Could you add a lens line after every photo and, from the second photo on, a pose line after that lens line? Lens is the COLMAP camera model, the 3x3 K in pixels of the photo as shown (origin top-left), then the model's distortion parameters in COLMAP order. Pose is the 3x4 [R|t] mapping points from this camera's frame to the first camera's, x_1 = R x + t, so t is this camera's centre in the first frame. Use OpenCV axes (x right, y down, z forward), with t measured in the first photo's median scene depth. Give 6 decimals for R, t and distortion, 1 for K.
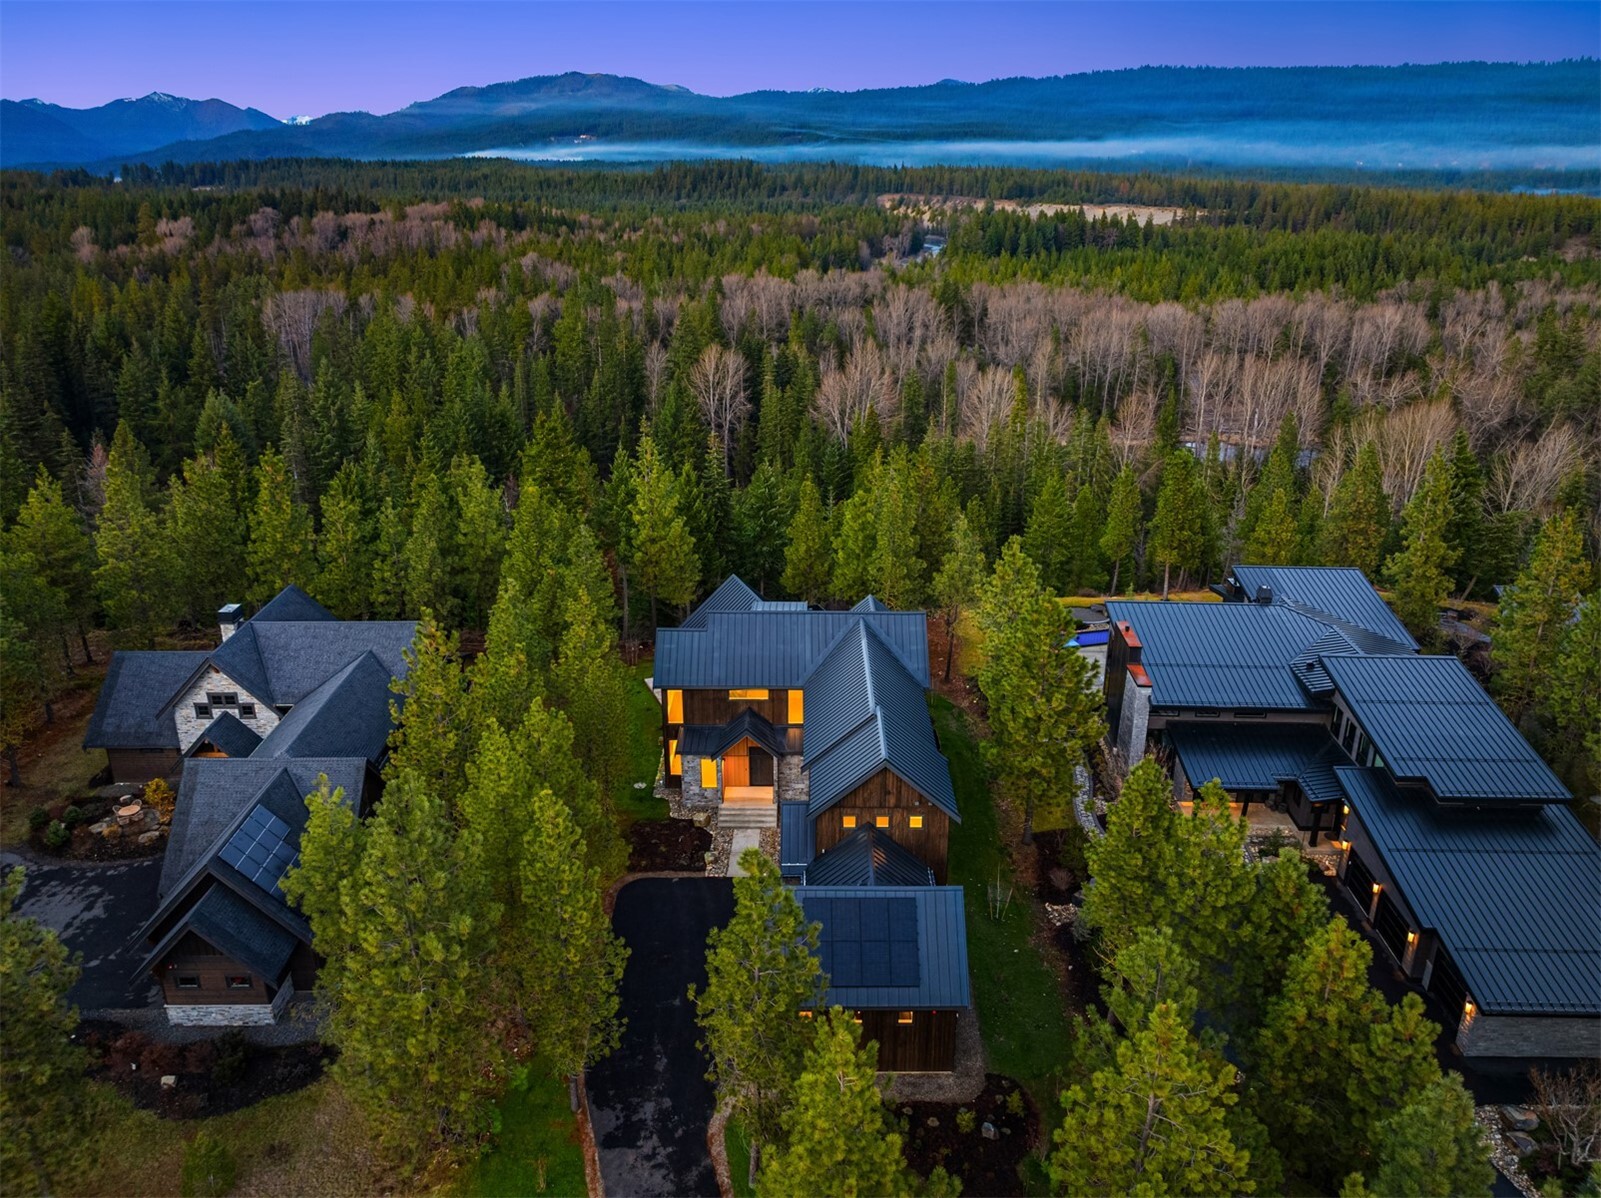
lens RADIAL K [[1124.0, 0, 800.0], [0, 1124.0, 602.7], [0, 0, 1]] dist [-0.043471, -0.004023]
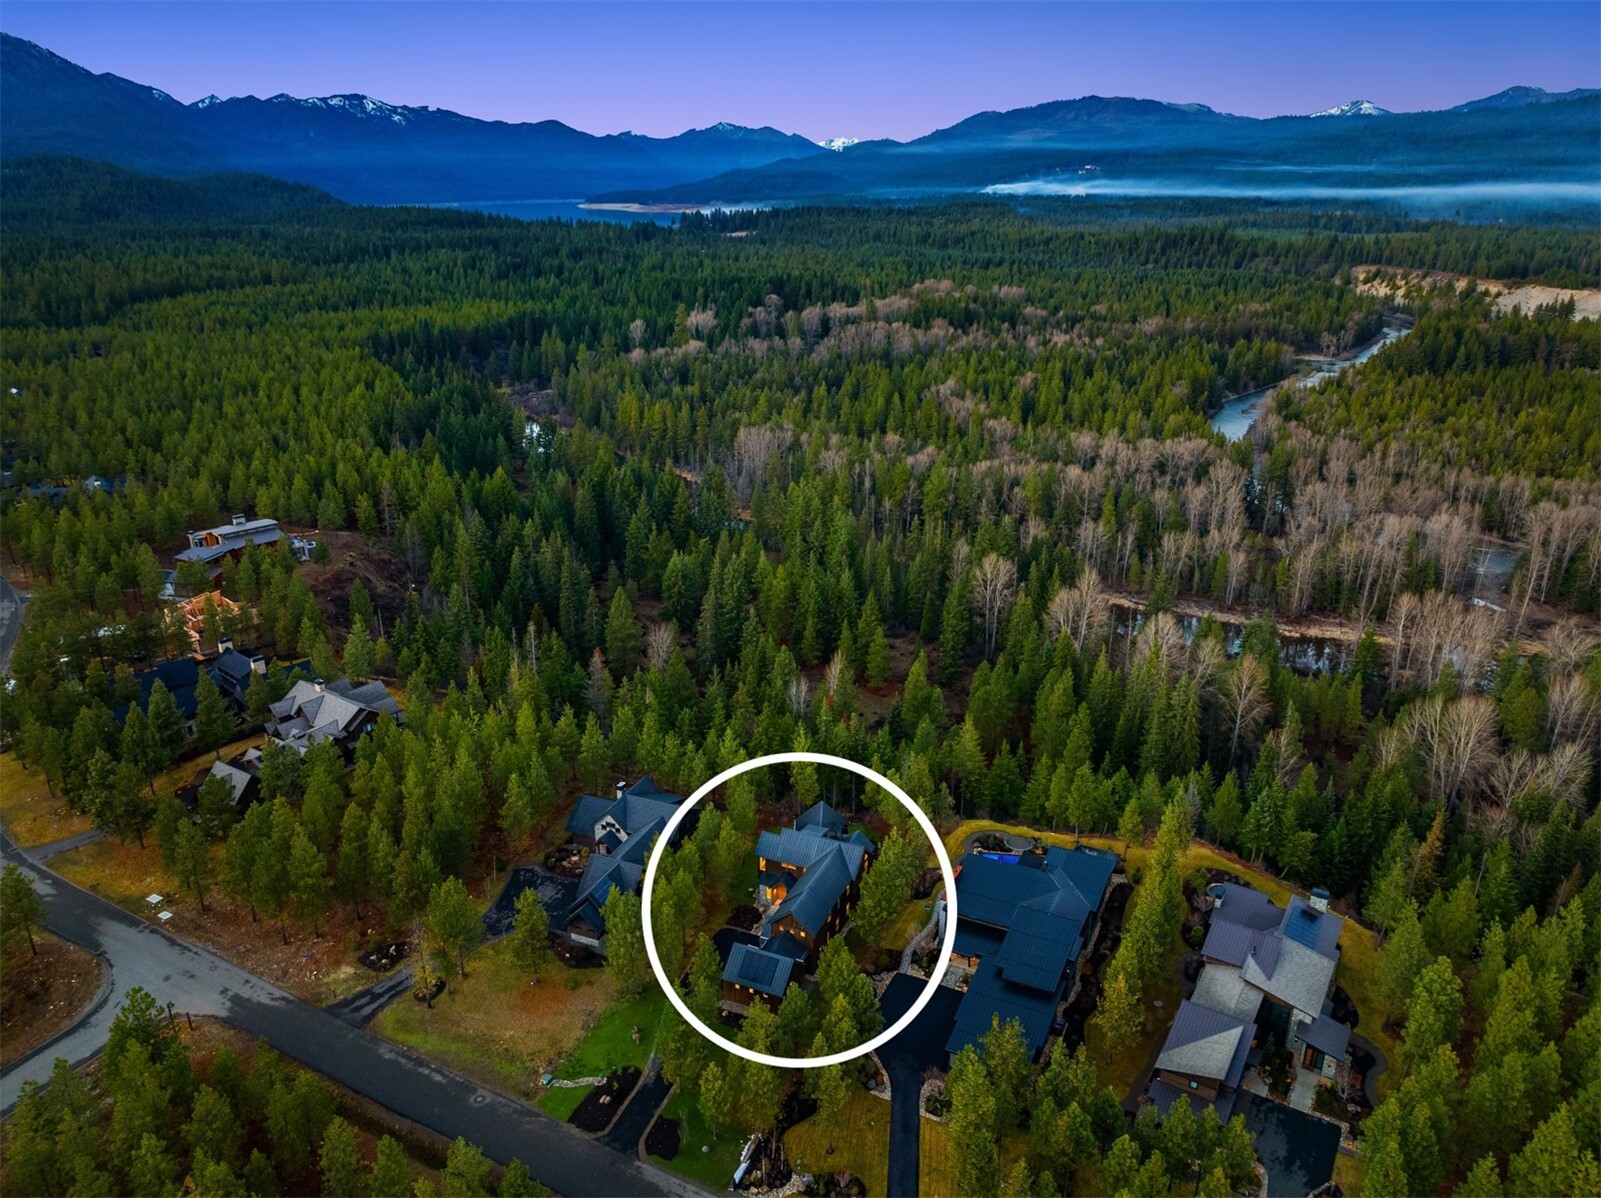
lens RADIAL K [[1124.0, 0, 801.2], [0, 1124.0, 599.5], [0, 0, 1]] dist [-0.043471, -0.004023]
pose [[0.908886, 0.137635, -0.393678, 0.880763], [-0.137819, 0.990063, 0.027956, -0.580773], [0.393614, 0.028848, 0.918823, -1.313475]]
